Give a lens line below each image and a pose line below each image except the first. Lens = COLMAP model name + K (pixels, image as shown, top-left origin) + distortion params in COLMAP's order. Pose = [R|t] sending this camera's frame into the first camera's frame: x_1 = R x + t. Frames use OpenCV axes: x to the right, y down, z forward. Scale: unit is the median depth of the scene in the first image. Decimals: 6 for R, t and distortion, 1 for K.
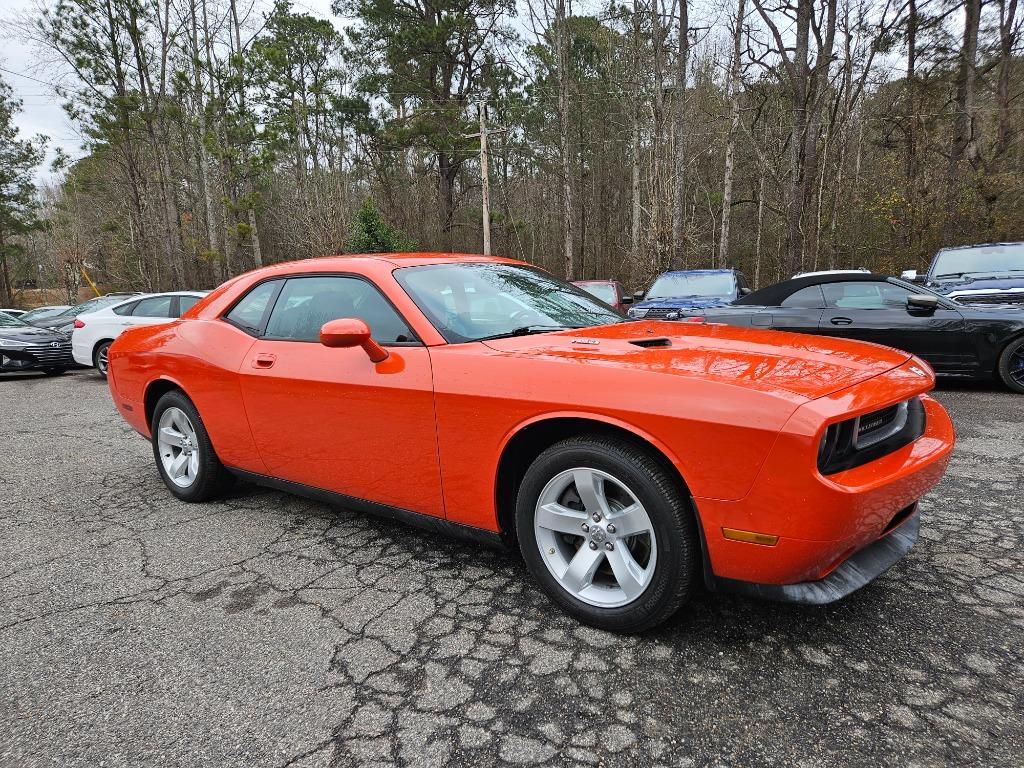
lens RADIAL K [[681.8, 0, 508.7], [0, 681.8, 382.6], [0, 0, 1]] dist [0.075181, -0.059081]
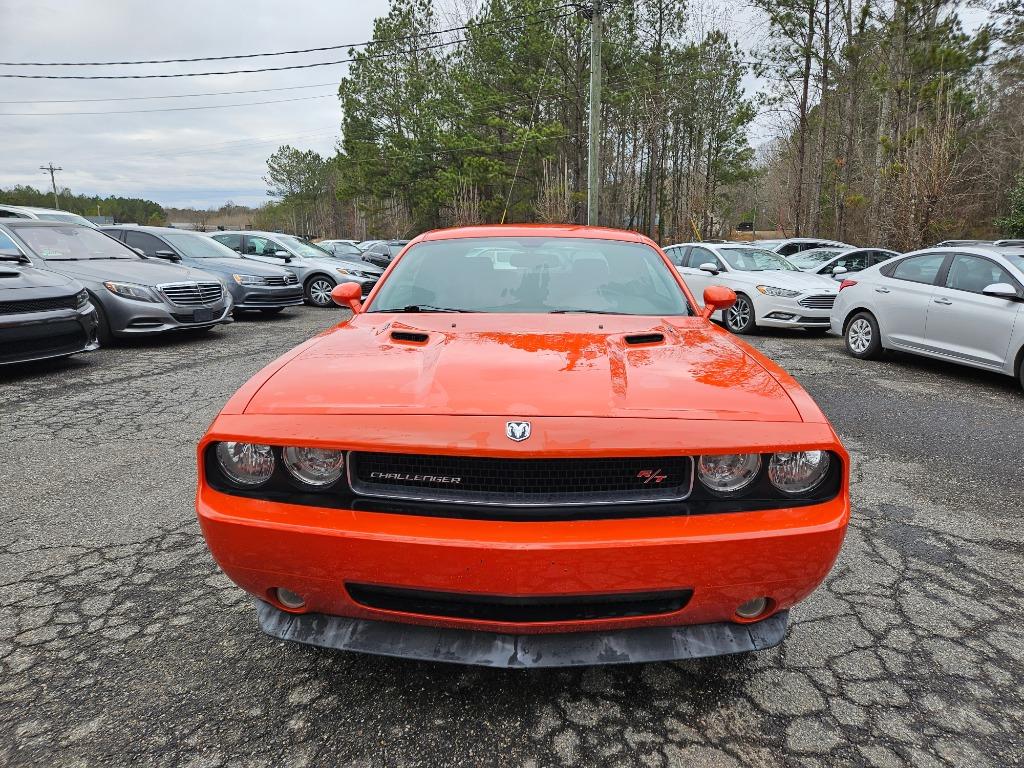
lens RADIAL K [[681.8, 0, 524.2], [0, 681.8, 376.7], [0, 0, 1]] dist [0.075181, -0.059081]
pose [[0.596943, 0.187303, -0.780113, 0.673375], [-0.130683, 0.982080, 0.135796, -0.097897], [0.791569, 0.020885, 0.610723, 0.353765]]
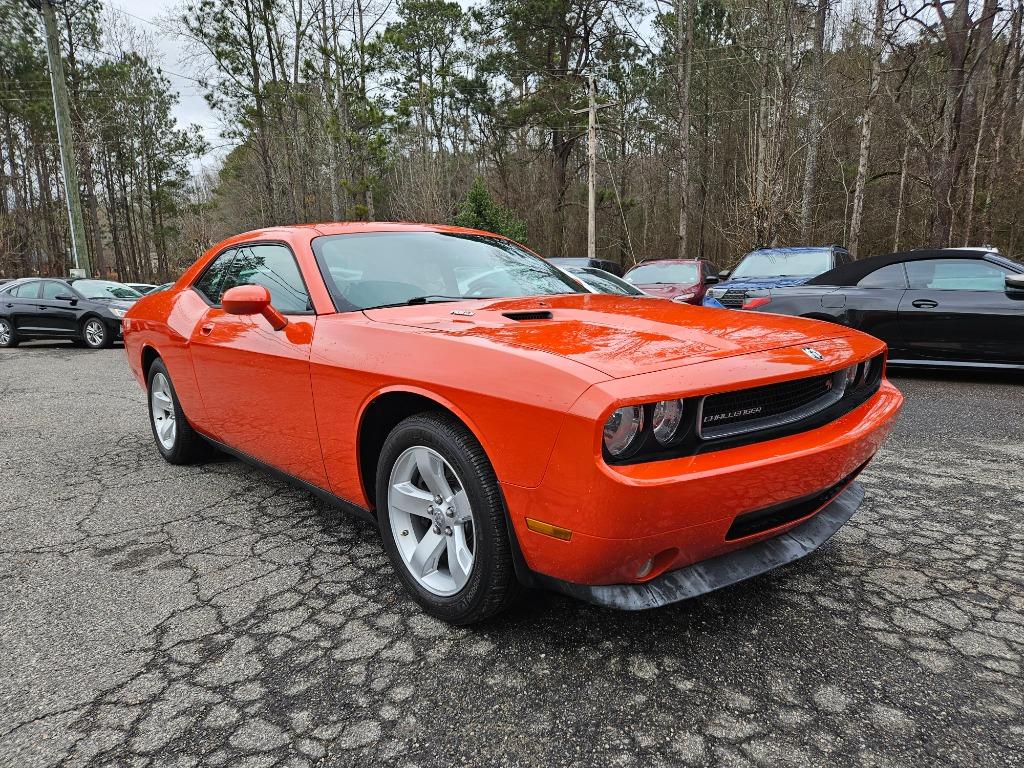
lens RADIAL K [[681.8, 0, 513.0], [0, 681.8, 384.7], [0, 0, 1]] dist [0.075181, -0.059081]
pose [[0.984752, 0.035599, -0.170284, 0.222345], [-0.030517, 0.999010, 0.032374, 0.003731], [0.171268, -0.026684, 0.984863, 0.058828]]
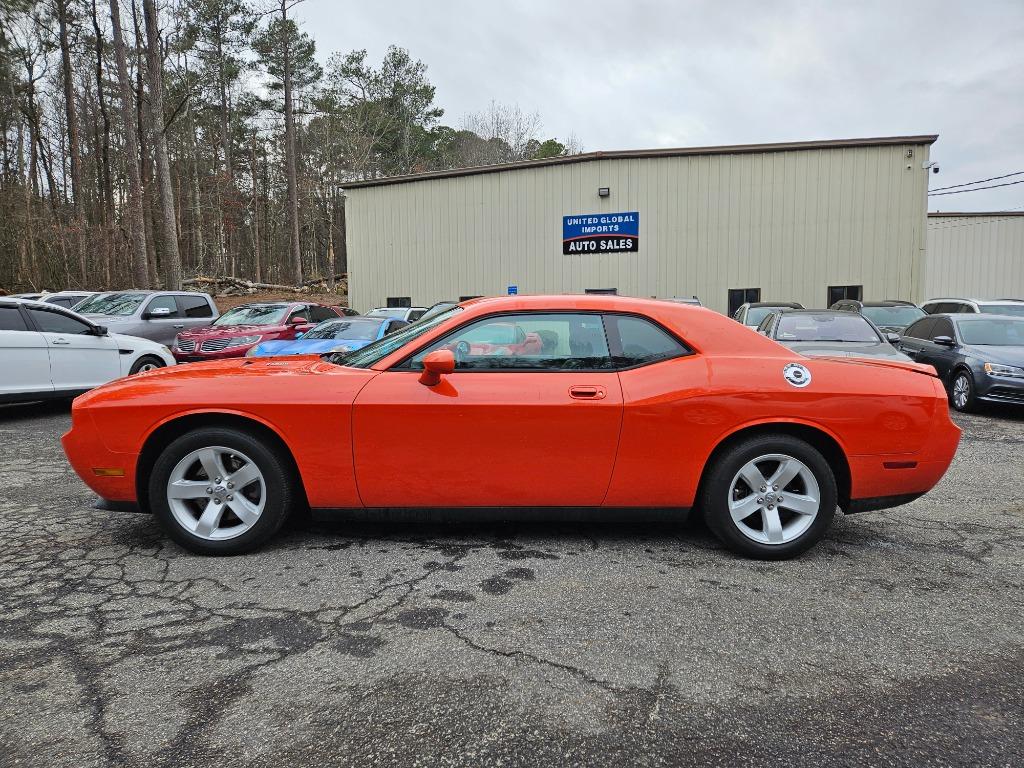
lens RADIAL K [[681.8, 0, 518.7], [0, 681.8, 382.1], [0, 0, 1]] dist [0.075181, -0.059081]
pose [[-0.760289, 0.071886, -0.645595, 0.595428], [-0.075146, 0.977452, 0.197334, -0.254809], [0.645223, 0.198545, -0.737744, 1.757144]]
